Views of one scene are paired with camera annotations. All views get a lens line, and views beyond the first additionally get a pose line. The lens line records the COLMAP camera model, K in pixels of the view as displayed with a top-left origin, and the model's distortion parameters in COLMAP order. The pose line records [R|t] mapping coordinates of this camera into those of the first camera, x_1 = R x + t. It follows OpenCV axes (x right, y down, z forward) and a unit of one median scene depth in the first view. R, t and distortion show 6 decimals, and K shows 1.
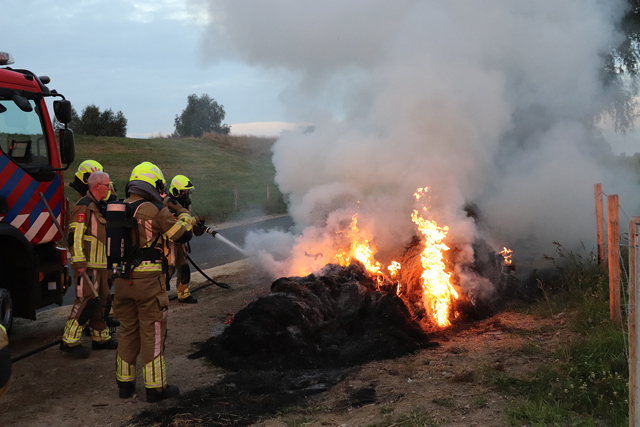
lens RADIAL K [[741.4, 0, 318.5], [0, 741.4, 213.3], [0, 0, 1]] dist [-0.133736, 0.000000]
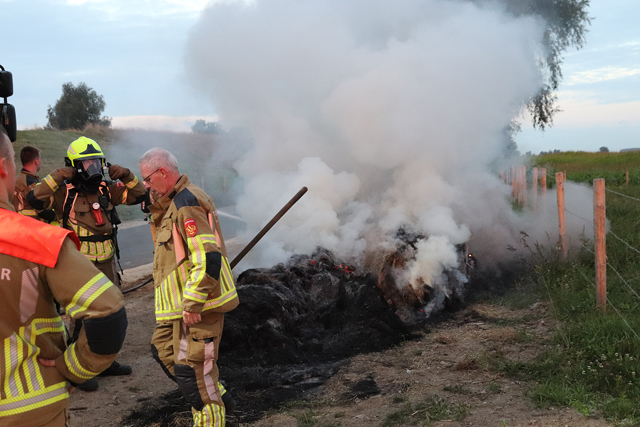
lens RADIAL K [[803.8, 0, 323.2], [0, 803.8, 214.2], [0, 0, 1]] dist [-0.121875, 0.000000]
pose [[0.988359, -0.001792, 0.152128, -0.120113], [0.002240, 0.999994, -0.002772, 0.023194], [-0.152122, 0.003080, 0.988357, -0.004030]]
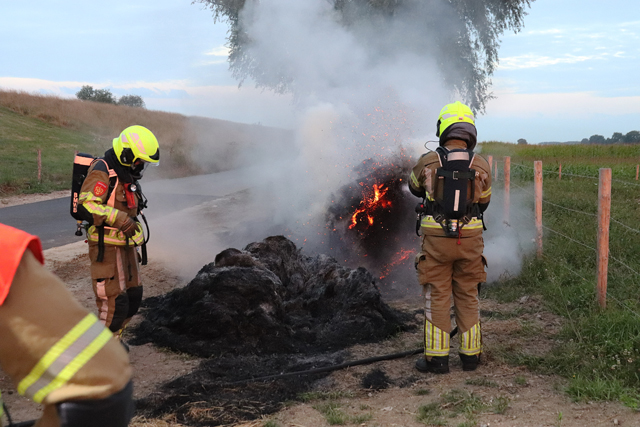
lens RADIAL K [[877.7, 0, 323.5], [0, 877.7, 218.7], [0, 0, 1]] dist [-0.104036, 0.000000]
pose [[0.960409, 0.033997, 0.276513, -0.242076], [-0.039924, 0.999077, 0.015829, 0.034413], [-0.275719, -0.026242, 0.960880, 0.015035]]
